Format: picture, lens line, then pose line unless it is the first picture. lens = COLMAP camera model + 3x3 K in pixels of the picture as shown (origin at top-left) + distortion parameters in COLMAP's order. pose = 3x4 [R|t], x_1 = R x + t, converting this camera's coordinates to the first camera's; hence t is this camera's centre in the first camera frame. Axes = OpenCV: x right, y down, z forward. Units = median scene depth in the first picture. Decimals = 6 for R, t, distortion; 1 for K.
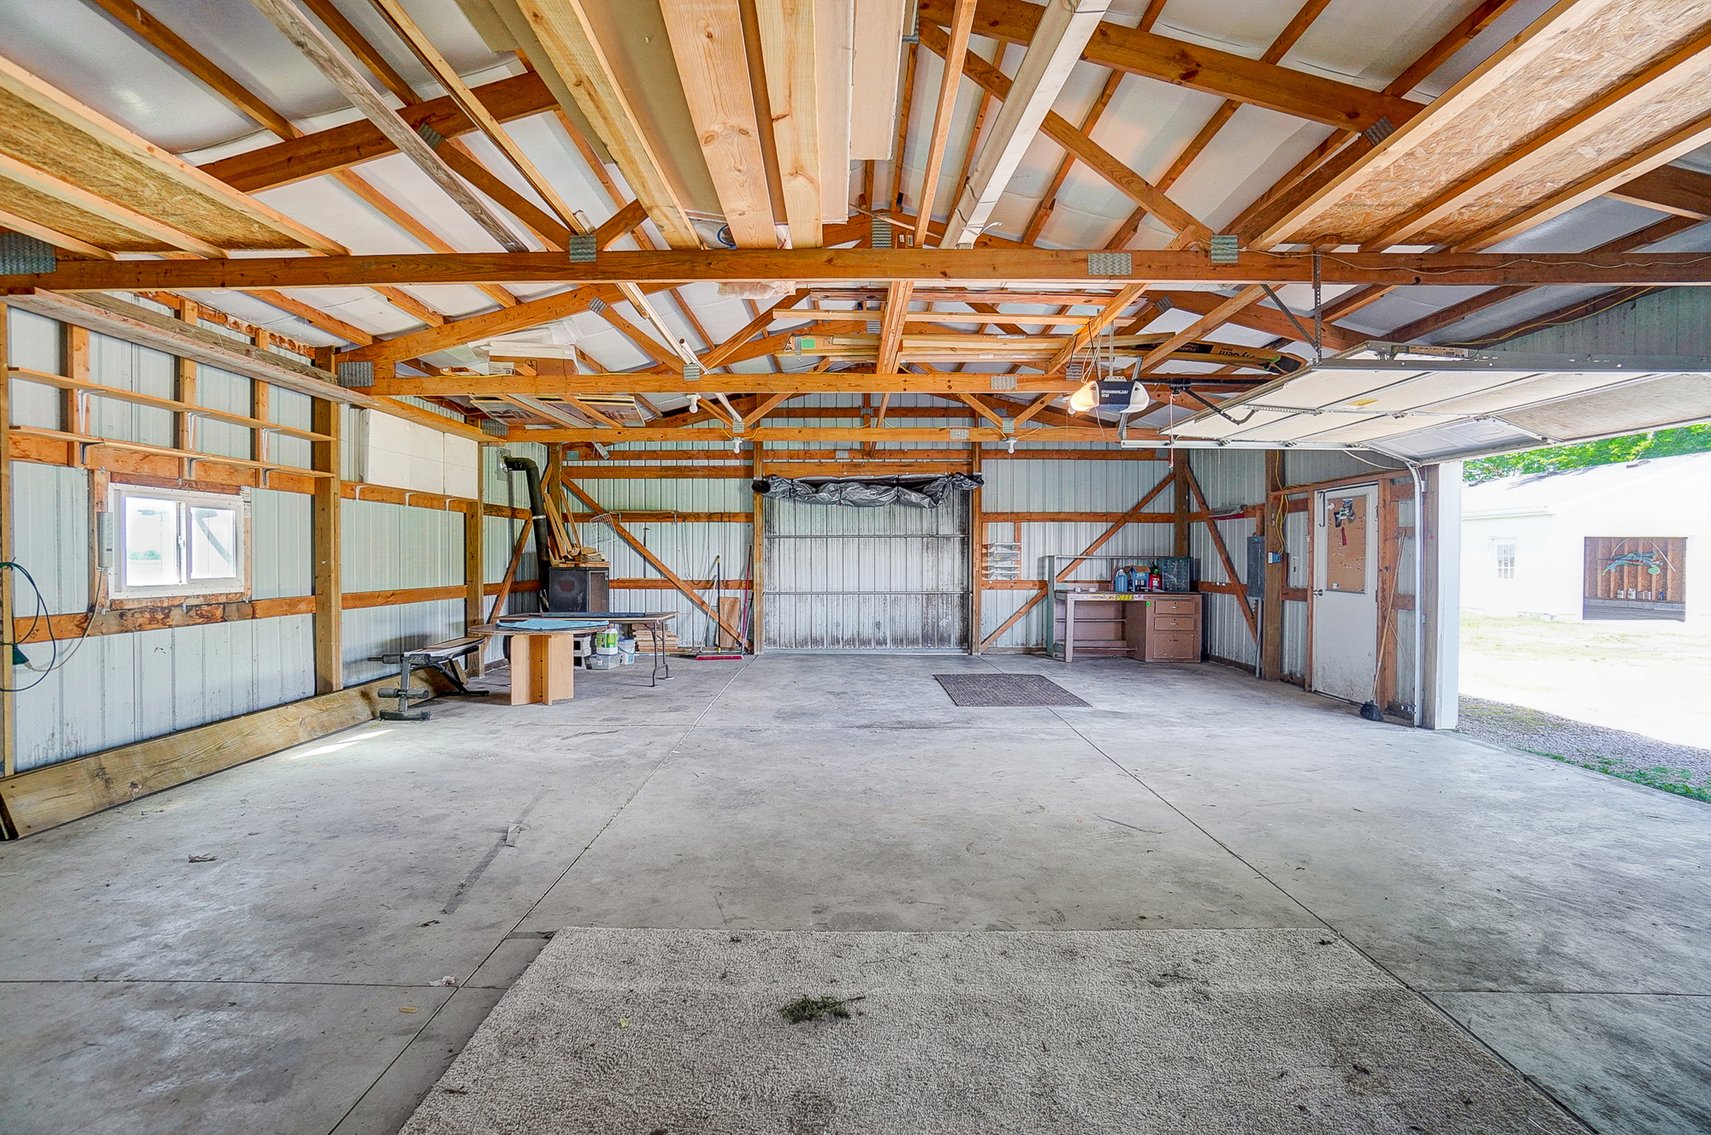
lens RADIAL K [[759.7, 0, 843.1], [0, 759.7, 563.2], [0, 0, 1]] dist [-0.035143, 0.003251]
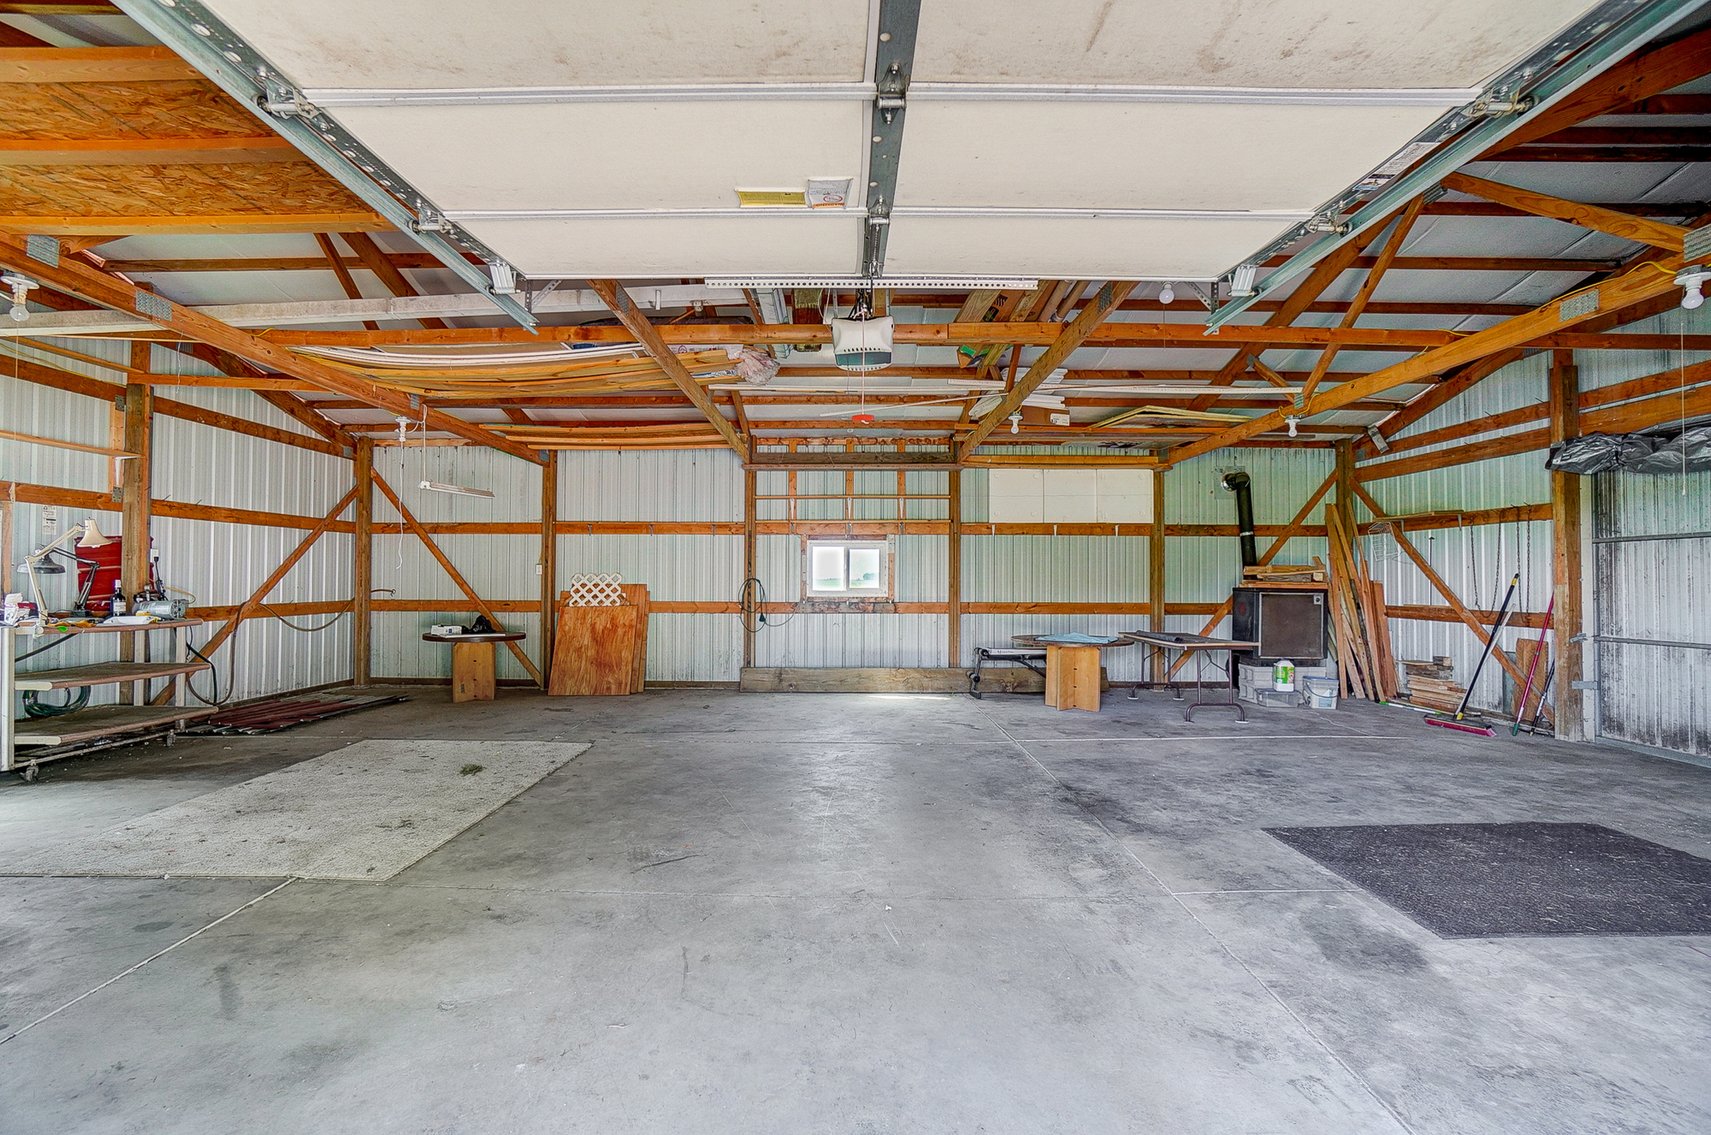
lens RADIAL K [[759.7, 0, 840.8], [0, 759.7, 566.2], [0, 0, 1]] dist [-0.035143, 0.003251]
pose [[-0.001601, -0.016886, -0.999856, 0.531033], [-0.009588, 0.999812, -0.016870, -0.000865], [0.999953, 0.009559, -0.001763, 0.493562]]
